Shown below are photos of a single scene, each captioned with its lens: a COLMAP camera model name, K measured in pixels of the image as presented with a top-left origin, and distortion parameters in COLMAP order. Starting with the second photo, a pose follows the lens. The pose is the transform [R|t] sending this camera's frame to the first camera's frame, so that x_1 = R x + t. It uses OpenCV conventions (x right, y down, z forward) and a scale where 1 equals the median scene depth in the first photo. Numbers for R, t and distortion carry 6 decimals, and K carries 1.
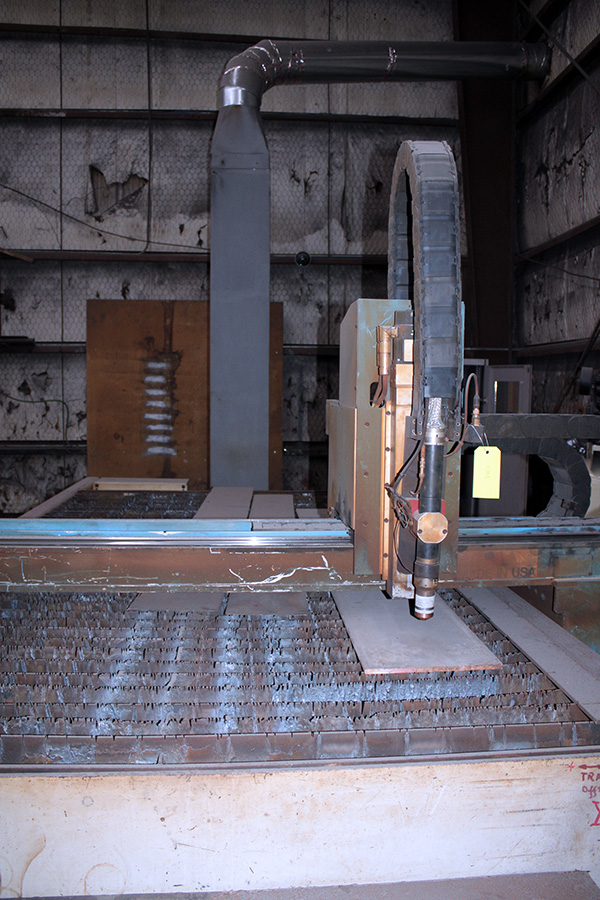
lens RADIAL K [[736.5, 0, 307.8], [0, 736.5, 453.7], [0, 0, 1]] dist [-0.150965, 0.117805]
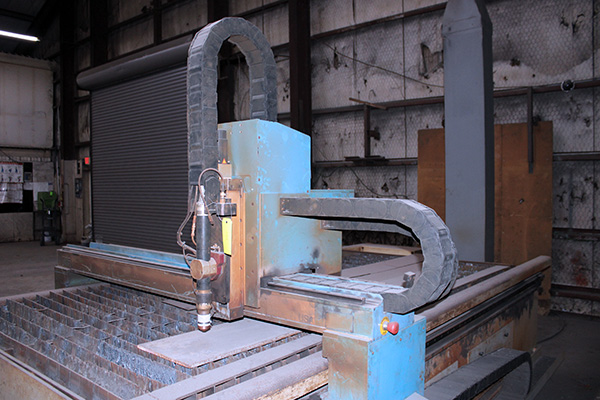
lens RADIAL K [[491.0, 0, 299.5], [0, 491.0, 202.1], [0, 0, 1]] dist [-0.150965, 0.117805]
pose [[0.712682, 0.008433, -0.701436, 0.244759], [-0.053844, 0.997635, -0.042714, -0.001894], [0.699418, 0.068210, 0.711451, 0.097809]]
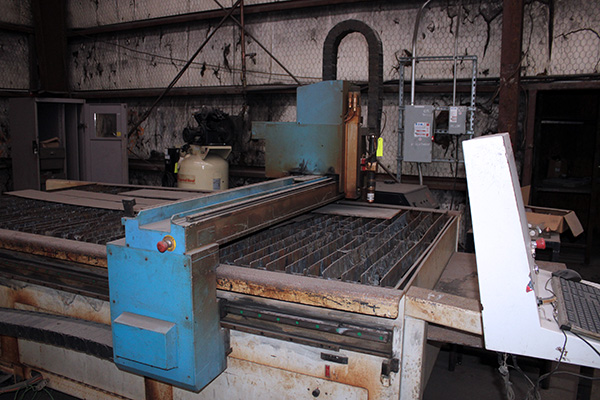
lens RADIAL K [[491.0, 0, 298.8], [0, 491.0, 199.5], [0, 0, 1]] dist [-0.150965, 0.117805]
pose [[0.486225, -0.137111, 0.863010, -0.368019], [0.071246, 0.990546, 0.117233, -0.003277], [-0.870924, 0.004484, 0.491396, 0.079743]]
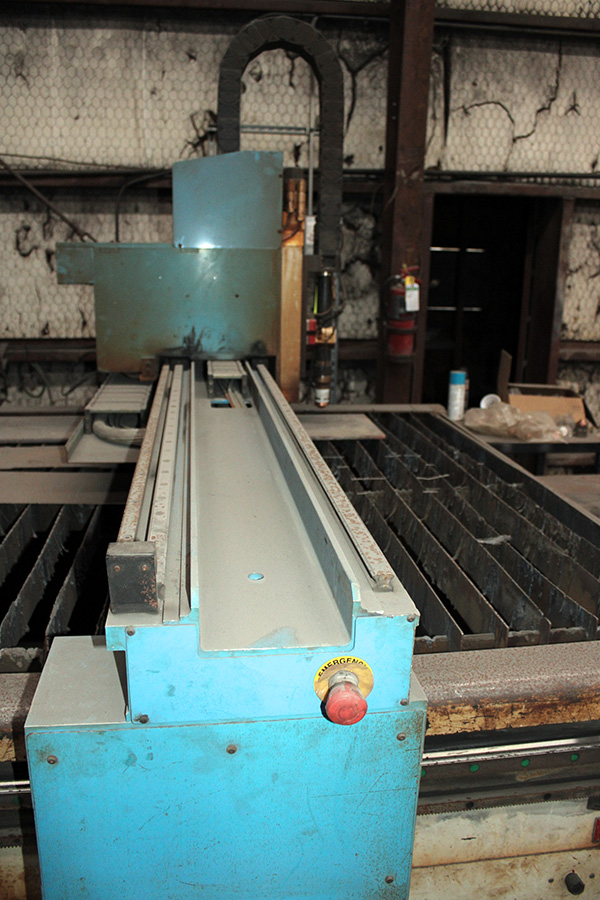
lens RADIAL K [[736.5, 0, 300.7], [0, 736.5, 448.3], [0, 0, 1]] dist [-0.150965, 0.117805]
pose [[-0.060316, -0.267323, 0.961717, -0.283628], [0.068604, 0.960083, 0.271172, -0.016726], [-0.995819, 0.082334, -0.039569, 0.258694]]
